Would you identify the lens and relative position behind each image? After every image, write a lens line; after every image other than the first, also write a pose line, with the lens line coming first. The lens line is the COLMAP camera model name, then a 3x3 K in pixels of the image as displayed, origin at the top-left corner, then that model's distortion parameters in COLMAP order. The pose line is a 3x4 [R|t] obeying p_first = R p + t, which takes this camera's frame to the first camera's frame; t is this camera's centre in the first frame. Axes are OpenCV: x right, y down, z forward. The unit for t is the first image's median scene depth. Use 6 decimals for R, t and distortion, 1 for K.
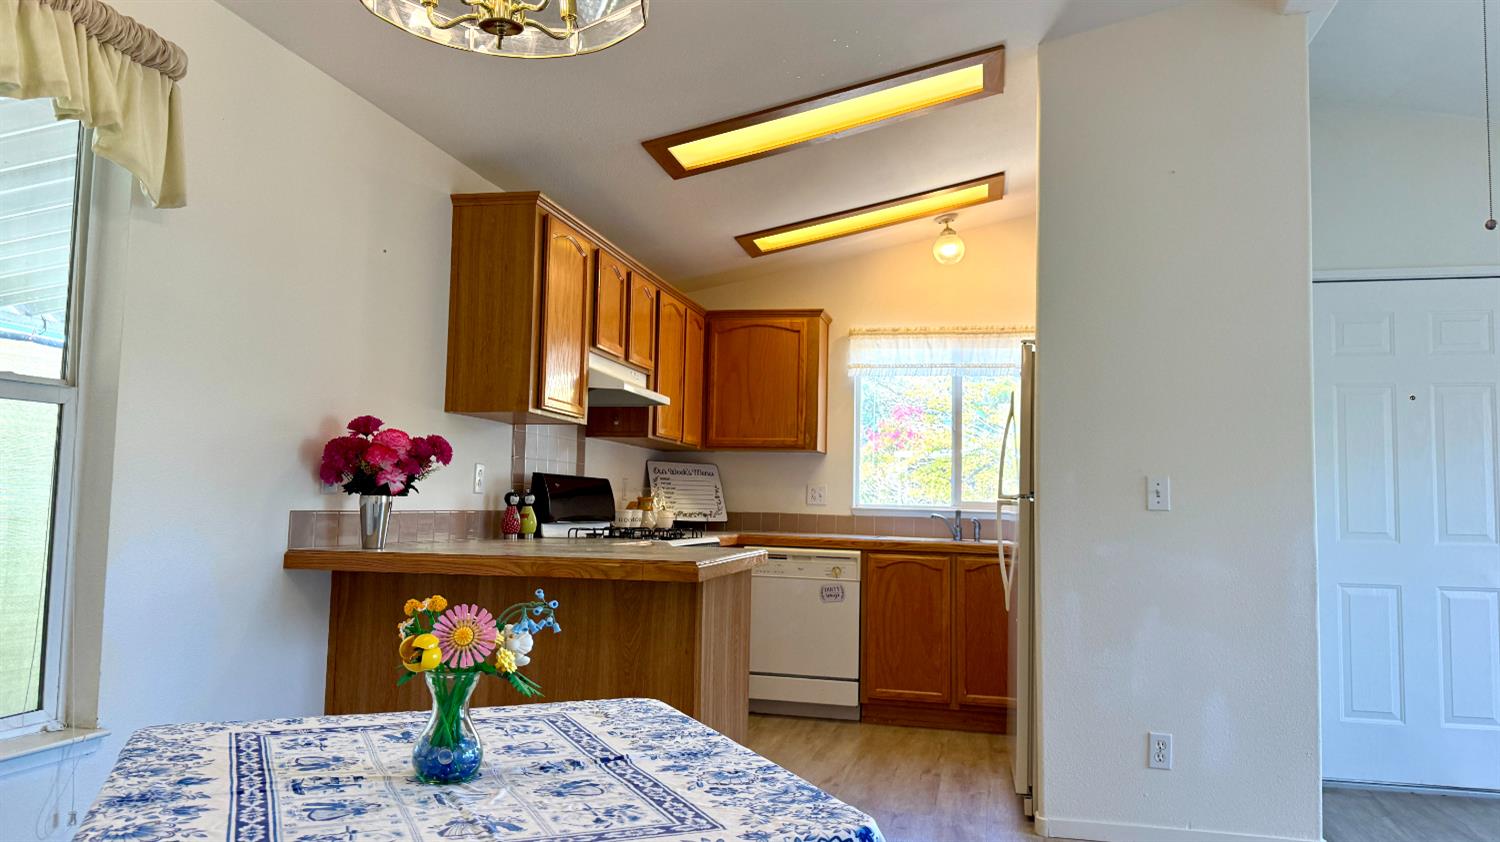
lens RADIAL K [[1055.0, 0, 745.6], [0, 1055.0, 427.2], [0, 0, 1]] dist [0.087479, -0.120926]
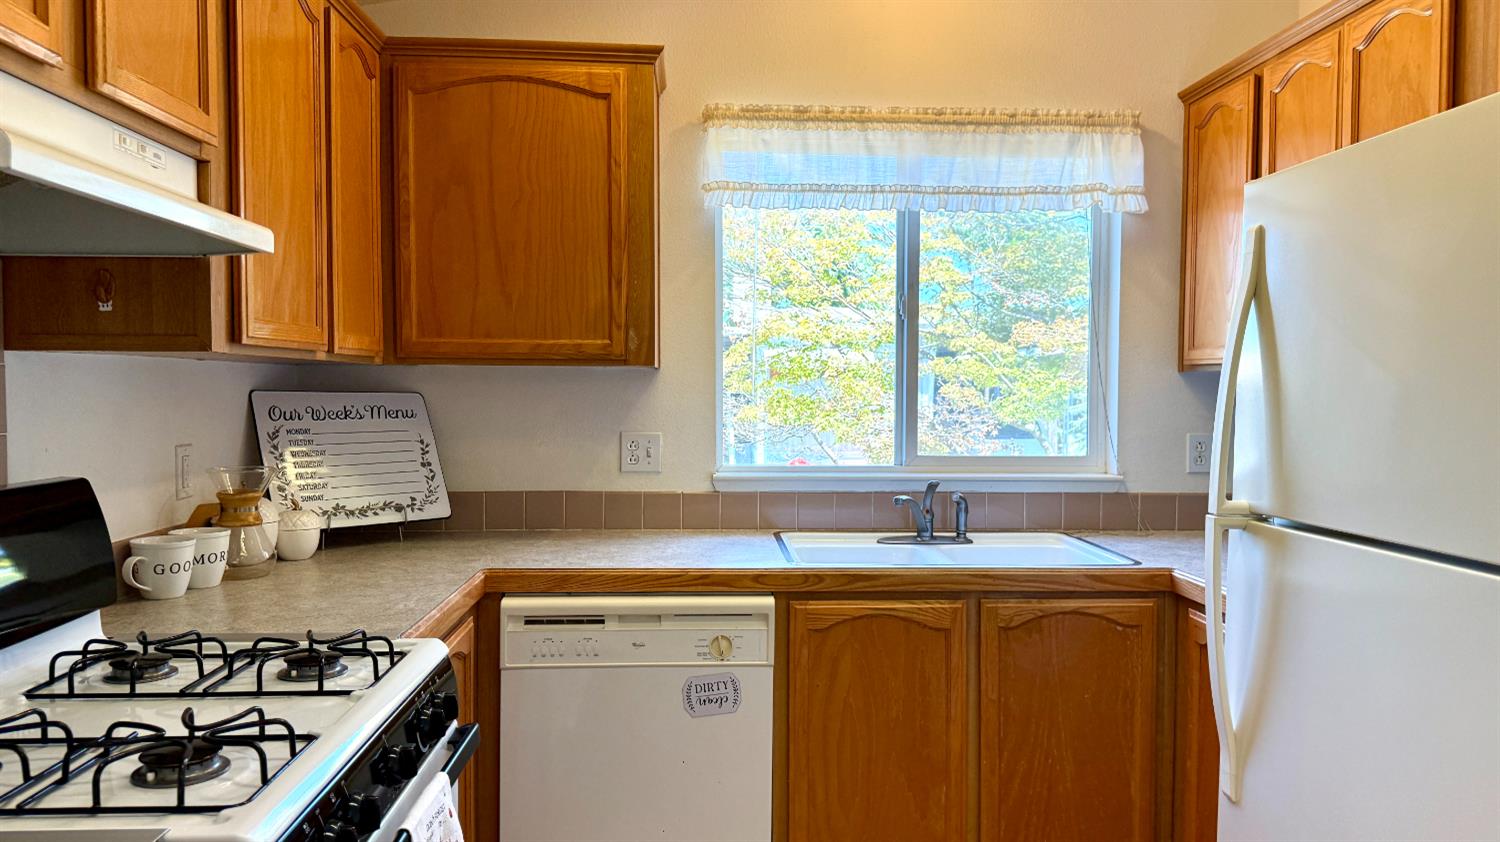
lens RADIAL K [[1055.0, 0, 754.4], [0, 1055.0, 428.1], [0, 0, 1]] dist [0.087479, -0.120926]
pose [[0.958968, -0.030803, 0.281838, -0.022822], [-0.003304, 0.992799, 0.119748, -0.006956], [-0.283497, -0.115766, 0.951960, 0.599201]]
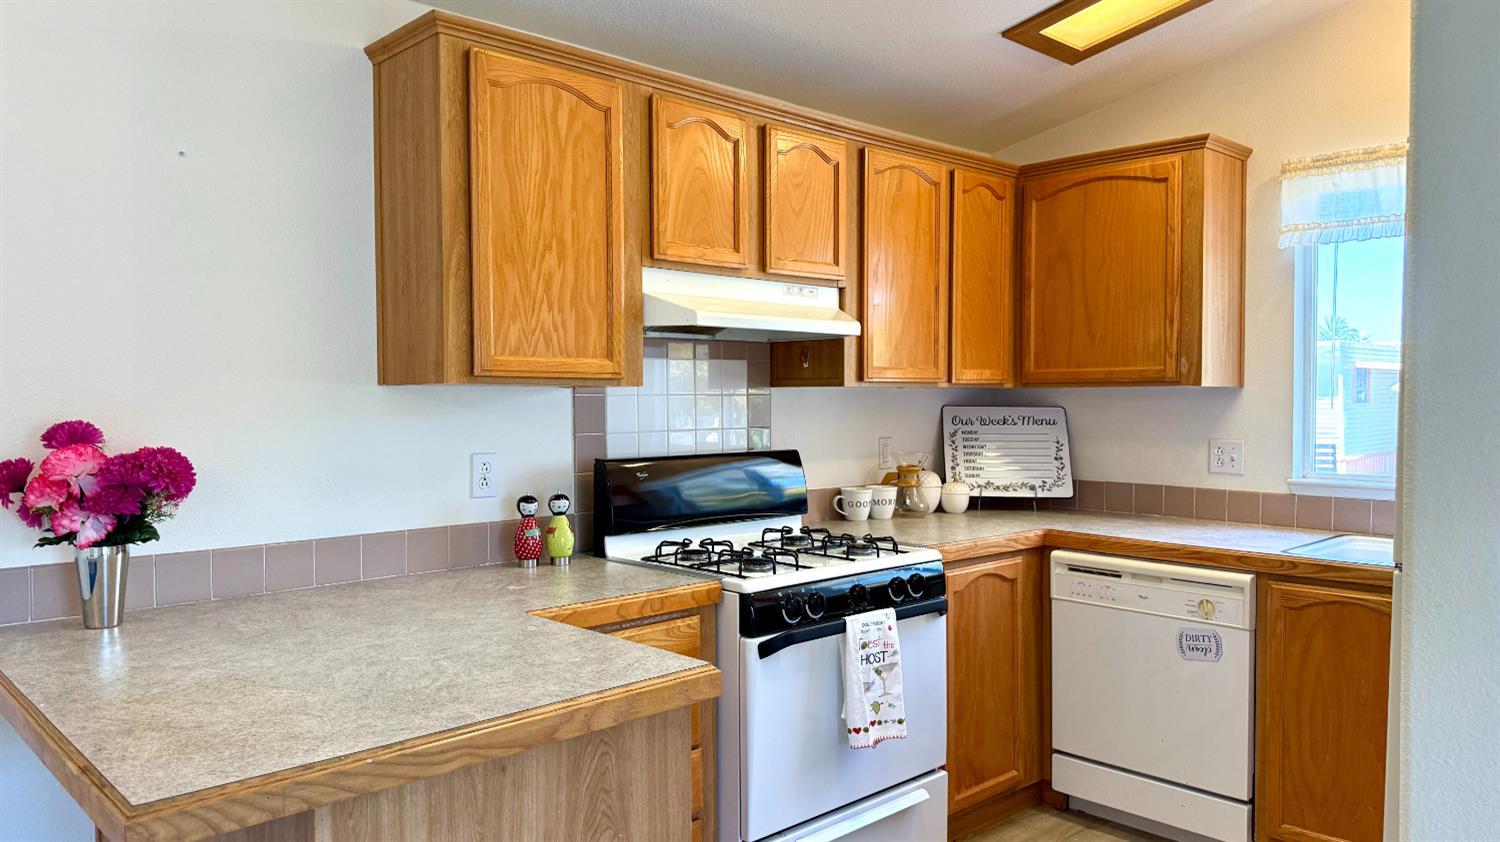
lens RADIAL K [[1055.0, 0, 738.5], [0, 1055.0, 434.1], [0, 0, 1]] dist [0.087479, -0.120926]
pose [[0.831873, -0.003823, -0.554953, 0.199011], [0.062868, 0.994188, 0.087390, -0.020452], [0.551394, -0.107586, 0.827278, 0.413893]]
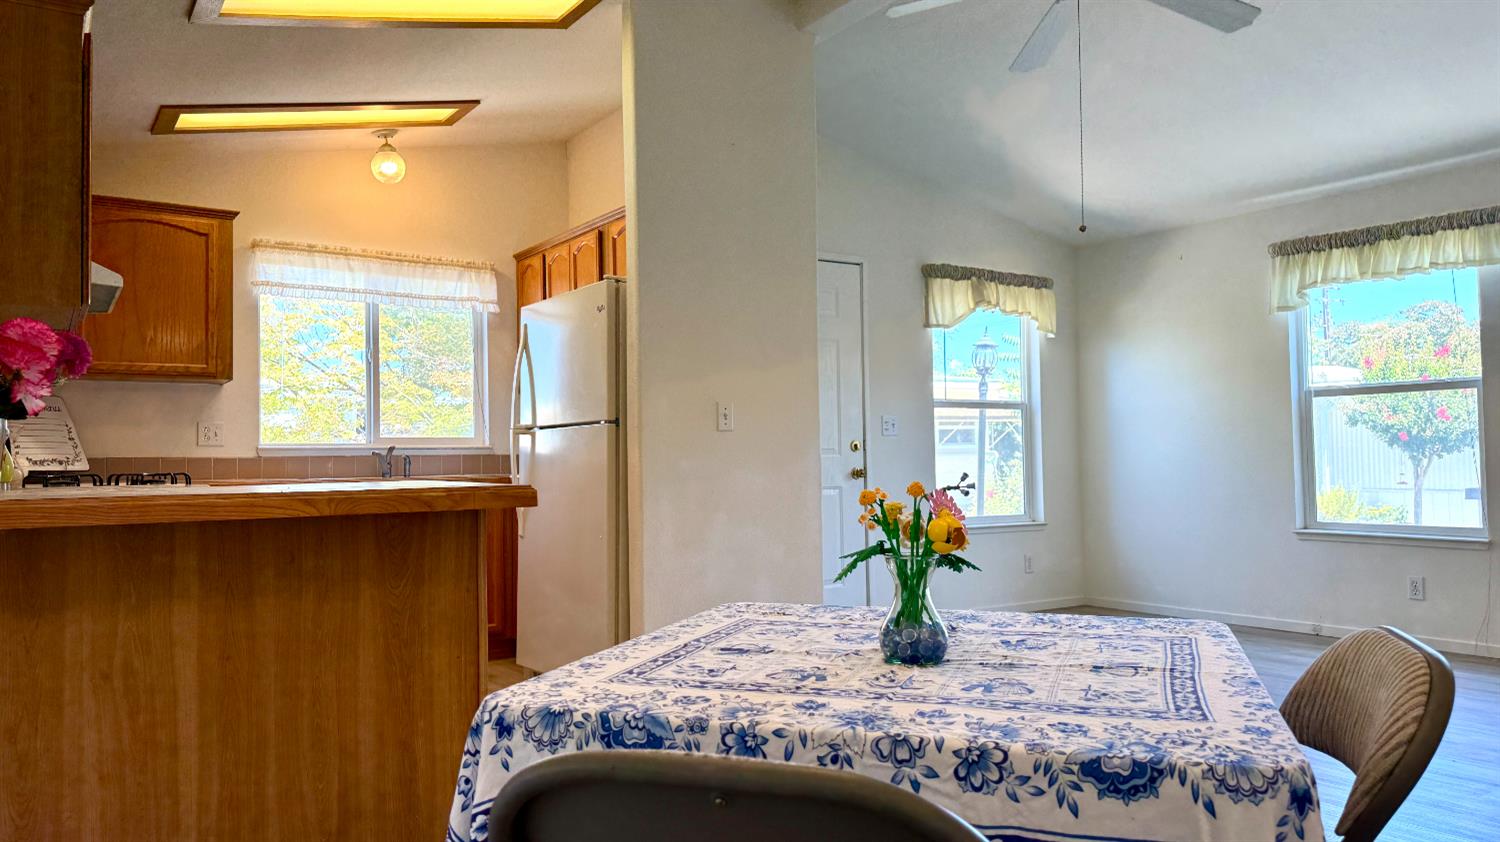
lens RADIAL K [[1055.0, 0, 755.1], [0, 1055.0, 425.3], [0, 0, 1]] dist [0.087479, -0.120926]
pose [[0.677675, -0.010156, 0.735292, -0.306151], [-0.023152, 0.999114, 0.035138, 0.020411], [-0.734997, -0.040836, 0.676839, 0.123221]]
